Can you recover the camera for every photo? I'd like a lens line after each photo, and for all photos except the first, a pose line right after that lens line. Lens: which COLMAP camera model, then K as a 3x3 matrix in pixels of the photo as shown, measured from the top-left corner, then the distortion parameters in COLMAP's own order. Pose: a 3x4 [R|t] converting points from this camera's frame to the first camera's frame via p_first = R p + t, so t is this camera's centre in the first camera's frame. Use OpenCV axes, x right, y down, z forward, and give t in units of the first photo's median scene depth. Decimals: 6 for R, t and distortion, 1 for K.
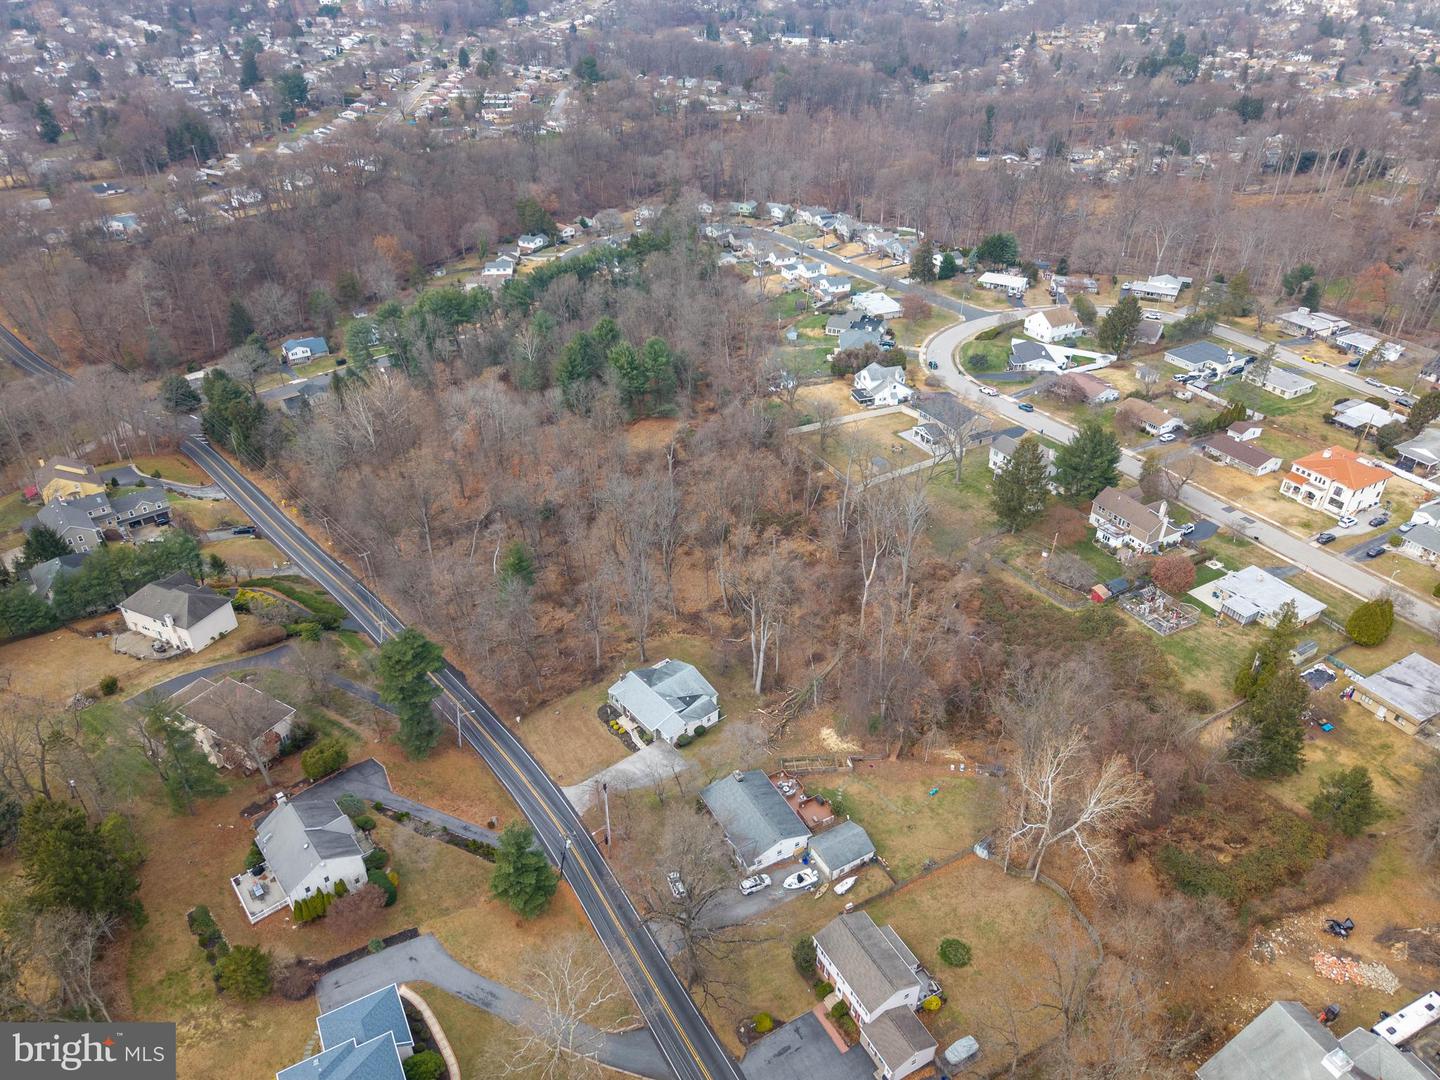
lens RADIAL K [[986.1, 0, 719.0], [0, 986.1, 512.1], [0, 0, 1]] dist [0.033345, -0.040275]
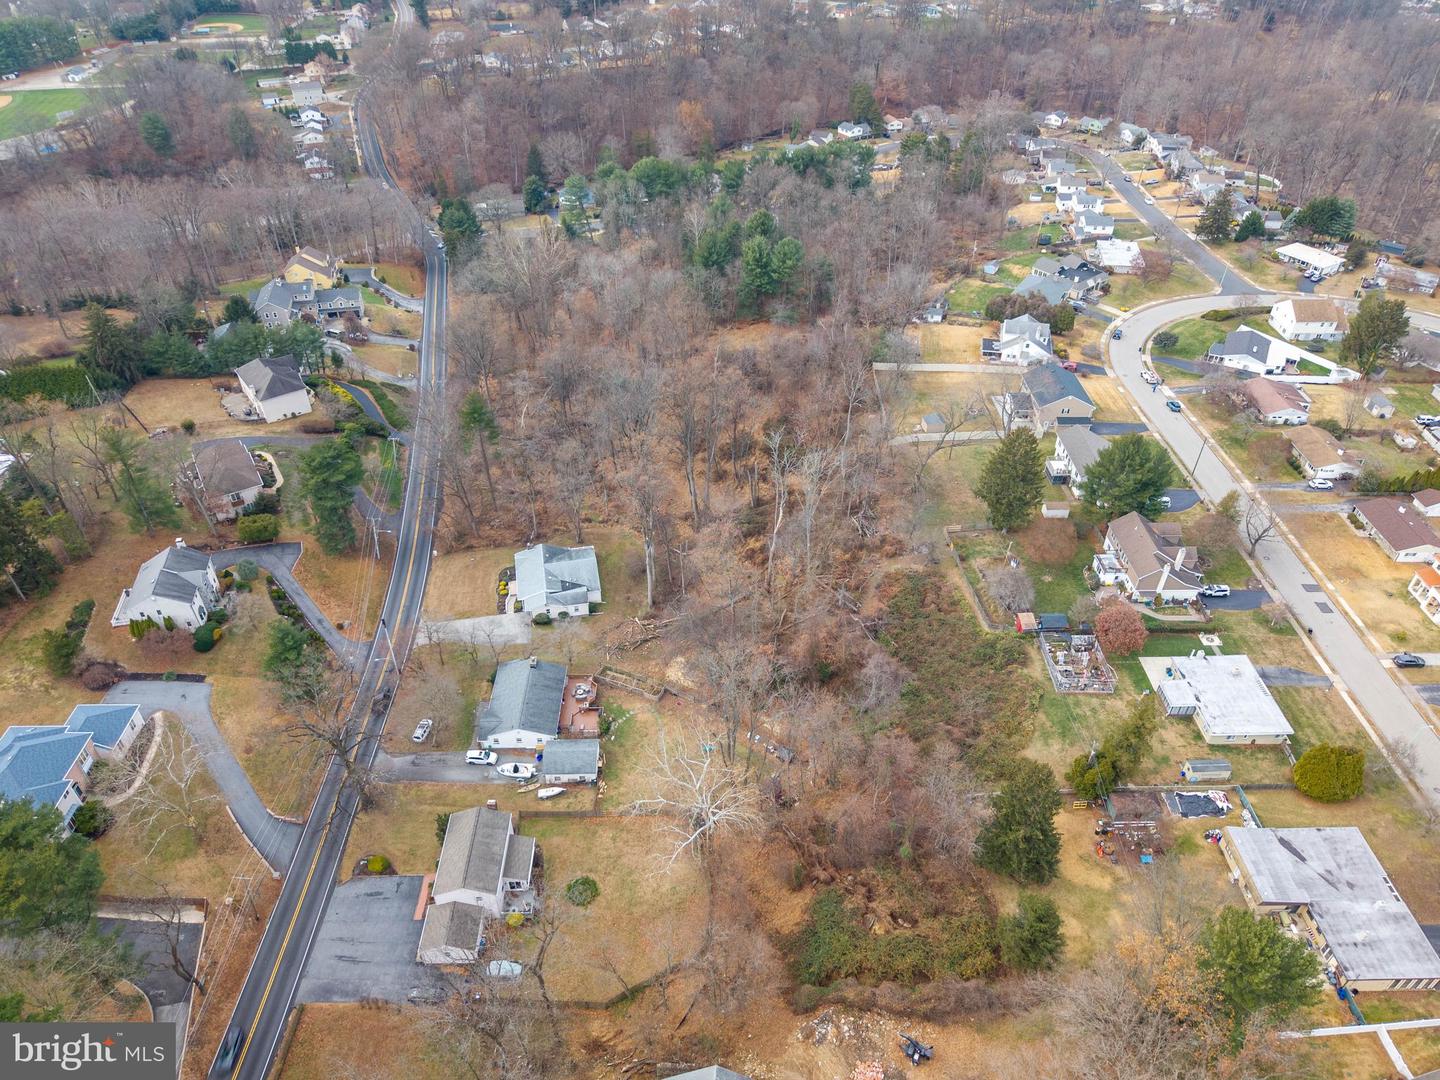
lens RADIAL K [[971.8, 0, 720.0], [0, 971.8, 540.0], [0, 0, 1]] dist [0.005990, -0.001848]
pose [[0.880359, 0.297285, -0.369581, 0.338626], [-0.248193, 0.952742, 0.175165, -0.051209], [0.404189, -0.062481, 0.912539, 0.105624]]
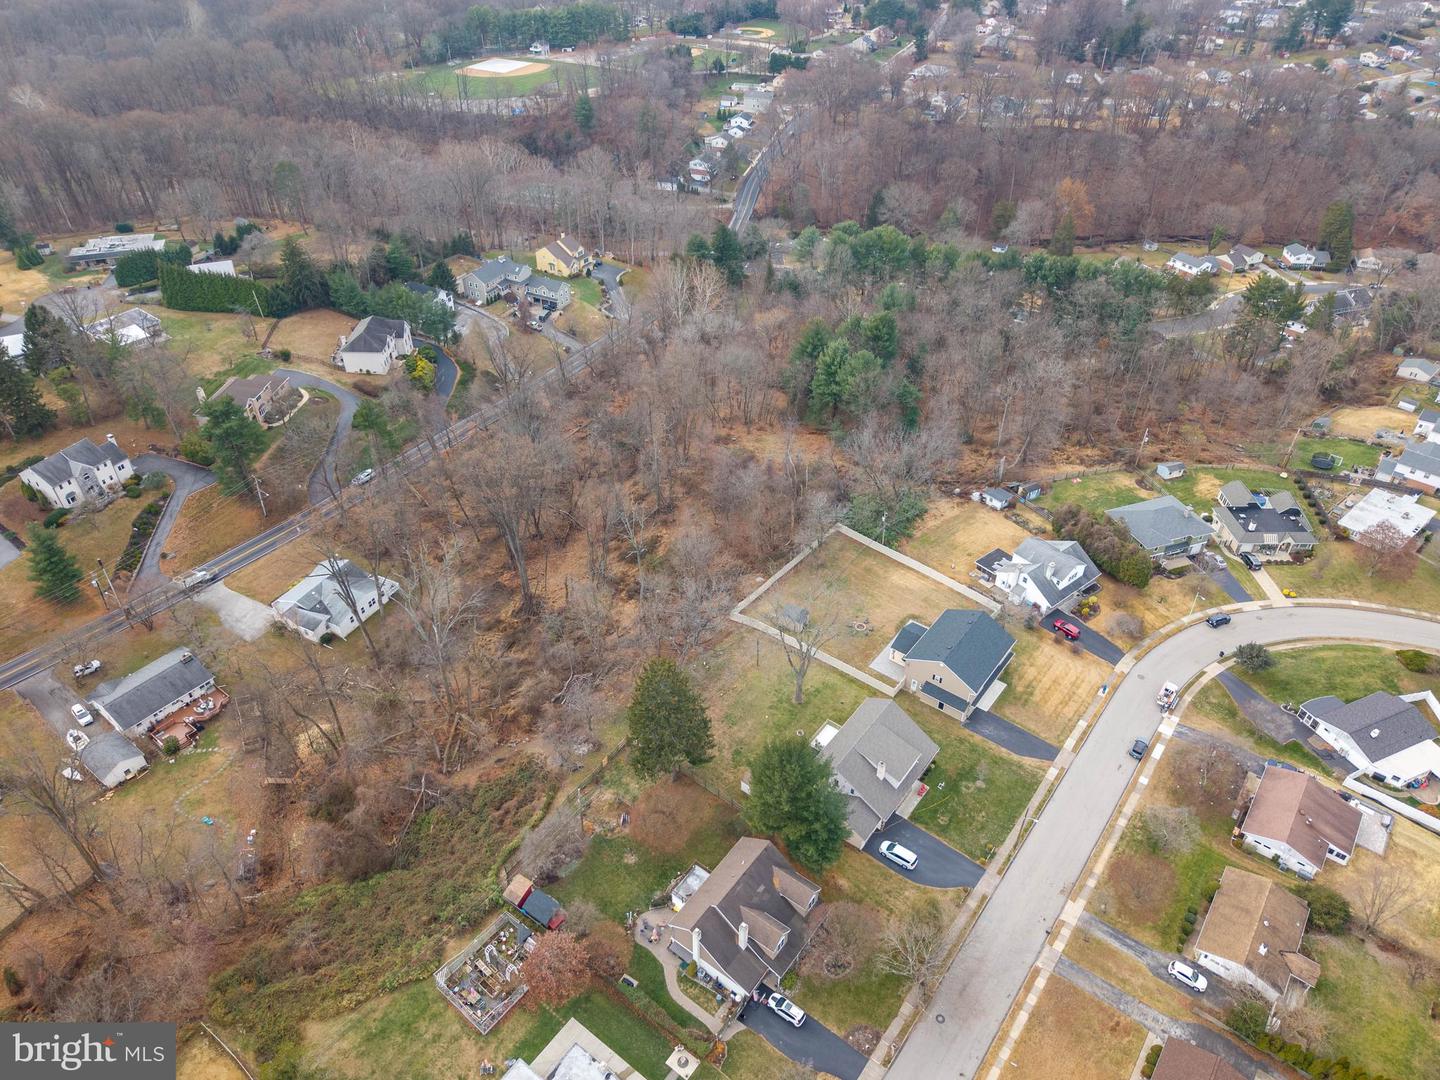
lens RADIAL K [[971.8, 0, 720.0], [0, 971.8, 540.0], [0, 0, 1]] dist [0.005990, -0.001848]
pose [[0.396392, 0.561255, -0.726544, 0.595639], [-0.479136, 0.801520, 0.357763, -0.305609], [0.783136, 0.206299, 0.586634, 0.521779]]
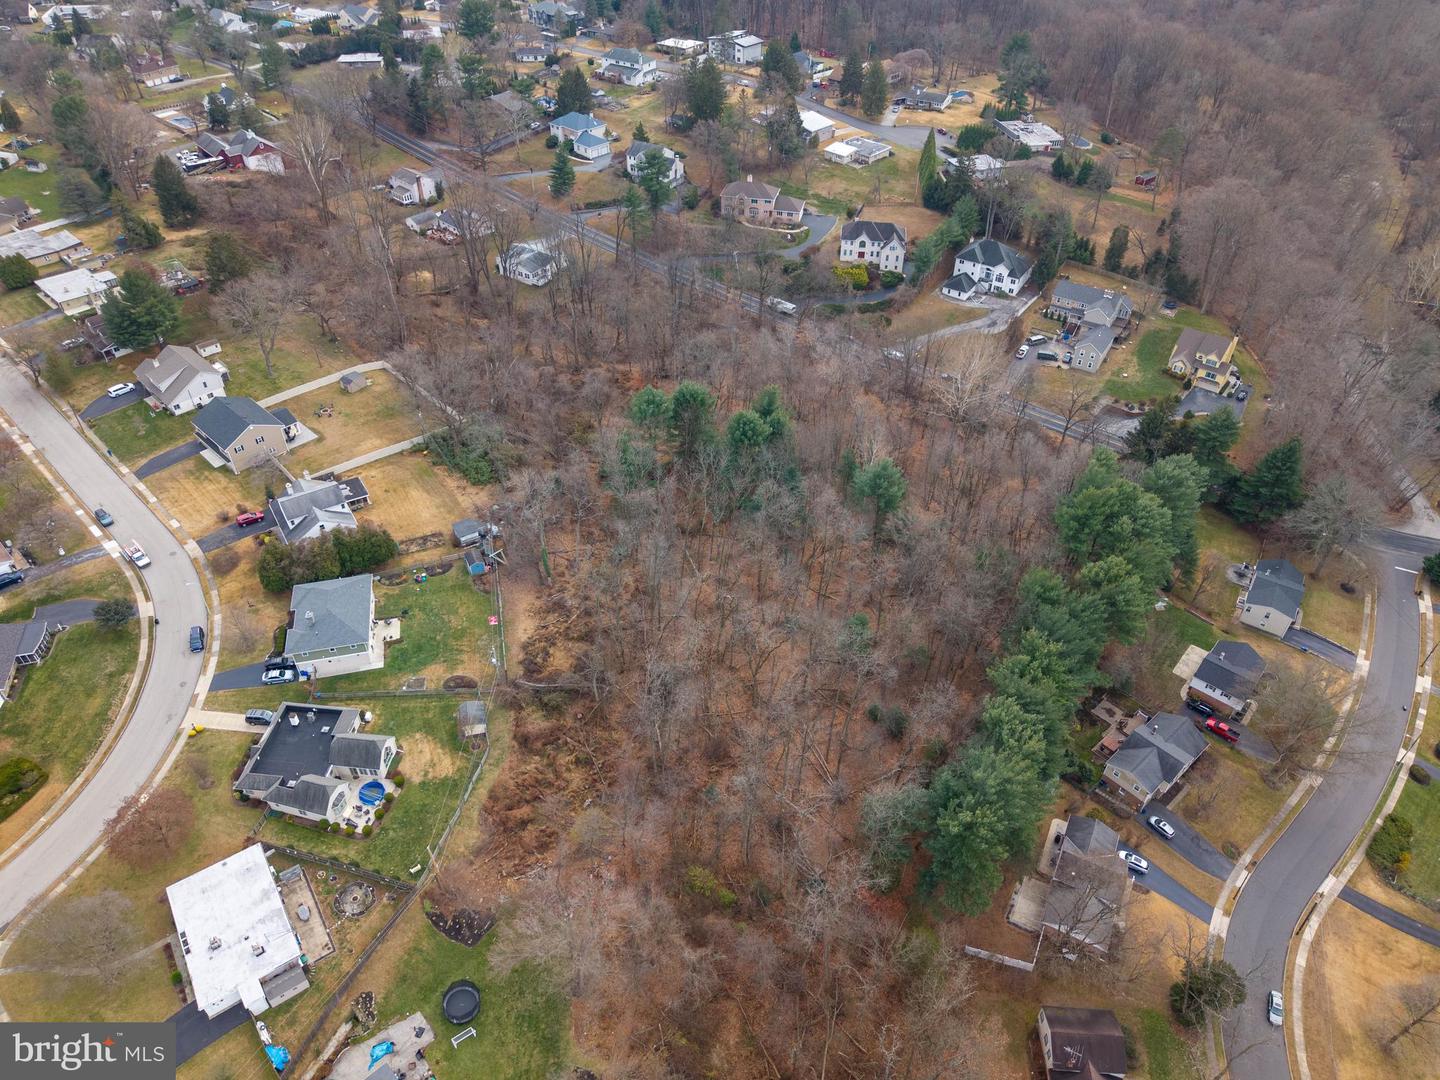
lens RADIAL K [[971.8, 0, 720.0], [0, 971.8, 540.0], [0, 0, 1]] dist [0.005990, -0.001848]
pose [[-0.957663, 0.188275, -0.217795, 0.058619], [-0.147502, 0.328796, 0.932811, -0.858272], [0.247235, 0.925443, -0.287105, 1.432229]]
